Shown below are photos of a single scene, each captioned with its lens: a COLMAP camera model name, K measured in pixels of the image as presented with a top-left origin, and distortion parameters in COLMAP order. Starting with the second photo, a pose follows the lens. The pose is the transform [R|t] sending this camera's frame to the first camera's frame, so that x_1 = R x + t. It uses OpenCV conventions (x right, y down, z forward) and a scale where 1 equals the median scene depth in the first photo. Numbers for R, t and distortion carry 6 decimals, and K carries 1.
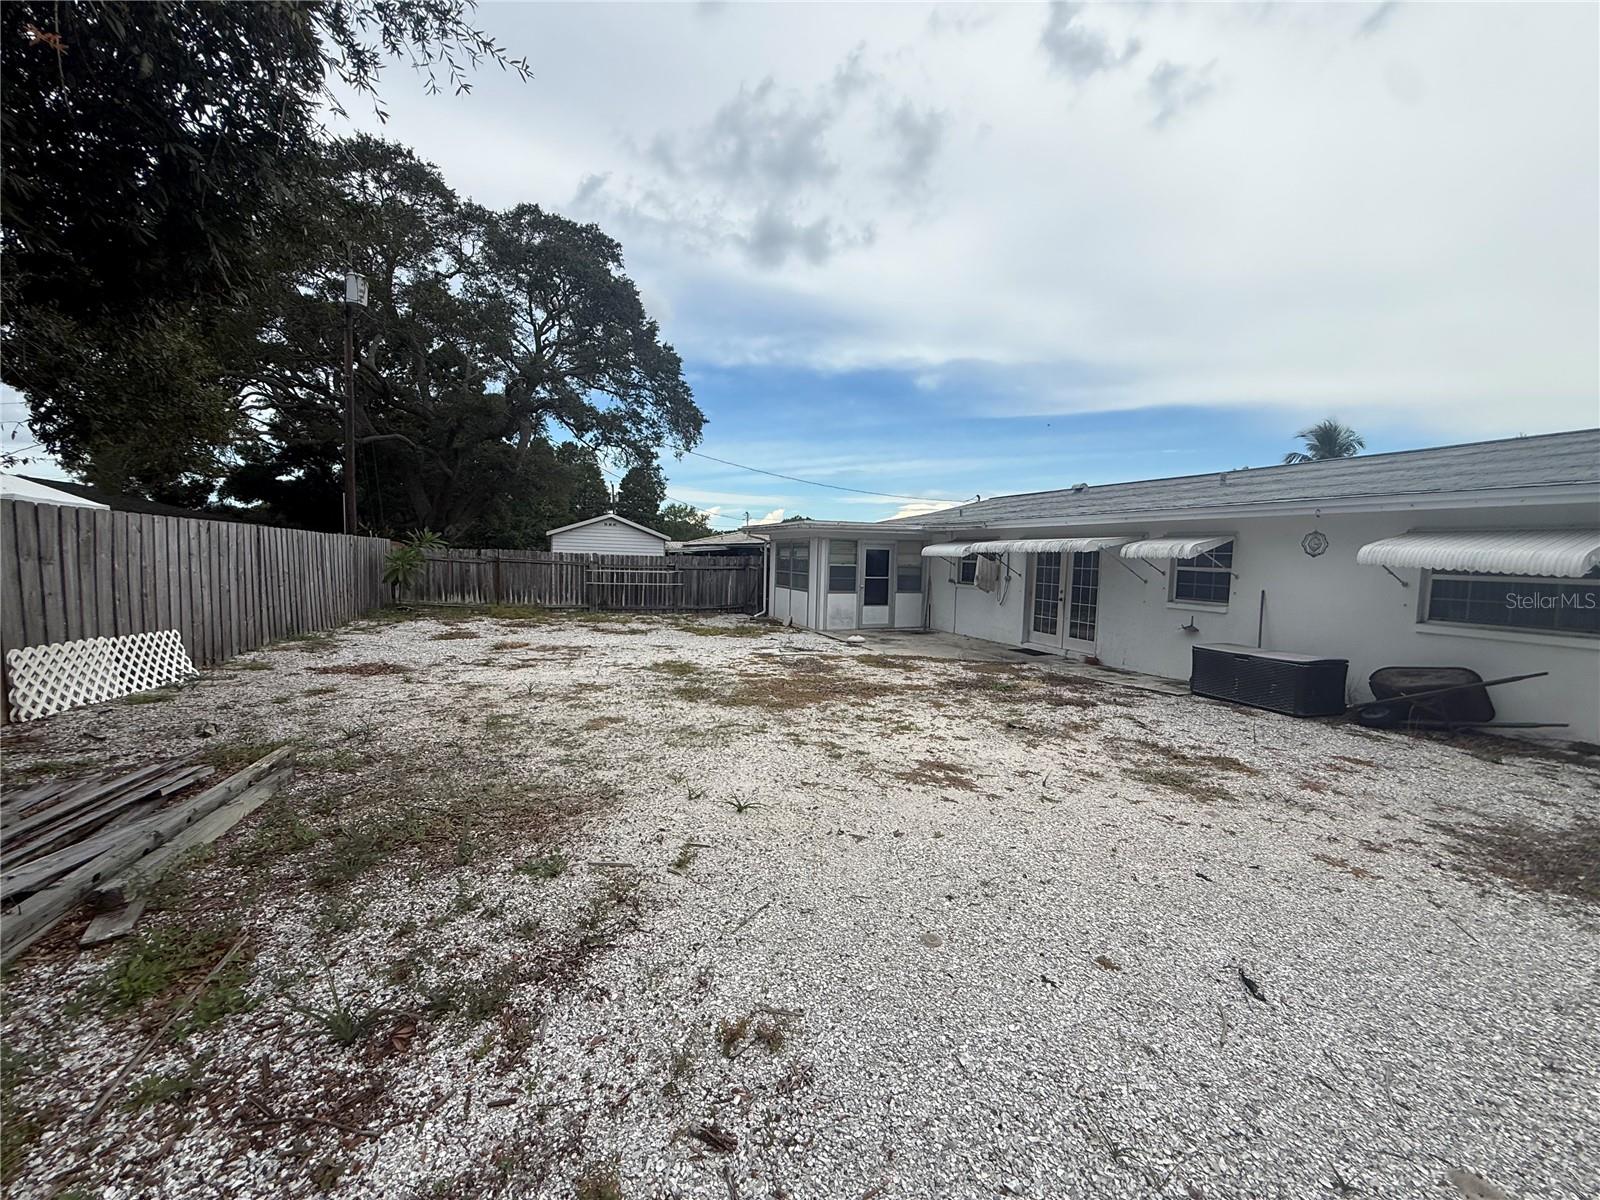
lens RADIAL K [[635.9, 0, 802.7], [0, 635.9, 598.4], [0, 0, 1]] dist [0.001695, -0.000338]
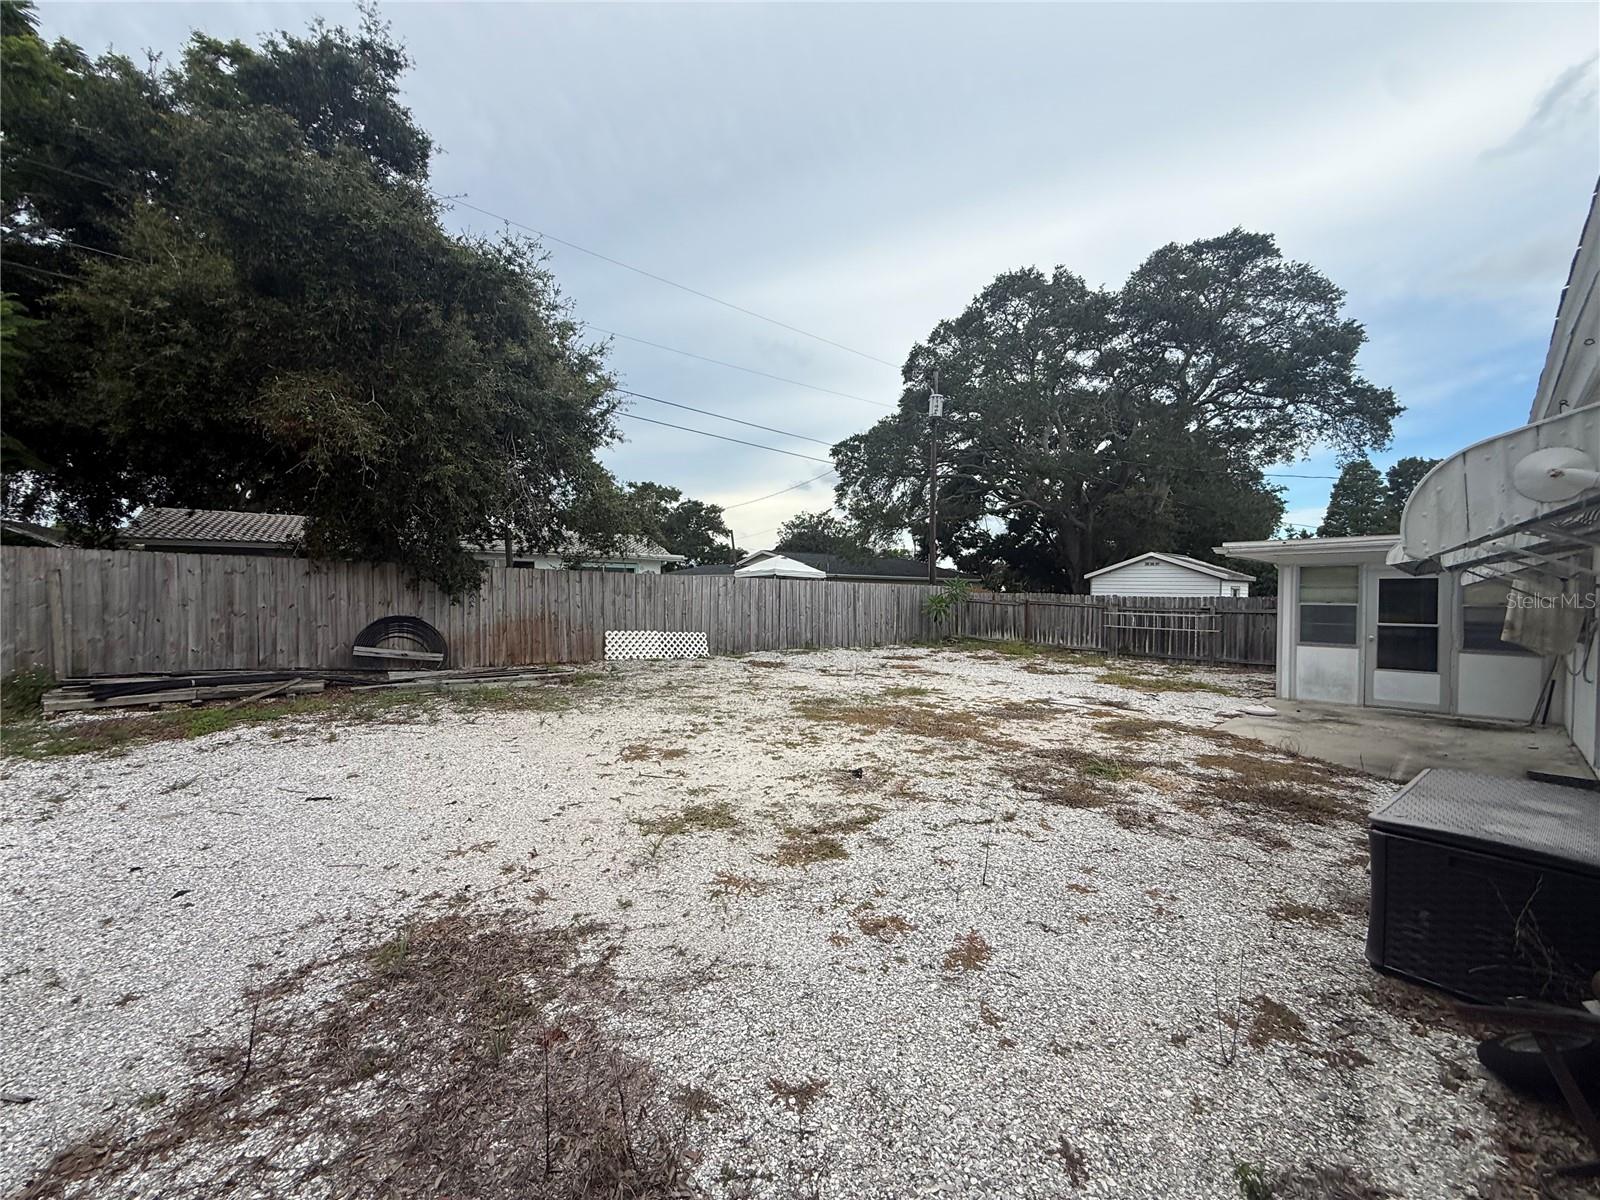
lens RADIAL K [[635.9, 0, 799.1], [0, 635.9, 605.3], [0, 0, 1]] dist [0.001695, -0.000338]
pose [[0.377660, -0.003901, -0.925936, 1.224446], [-0.061421, 0.997683, -0.029255, 0.005427], [0.923905, 0.067921, 0.376546, 0.644729]]
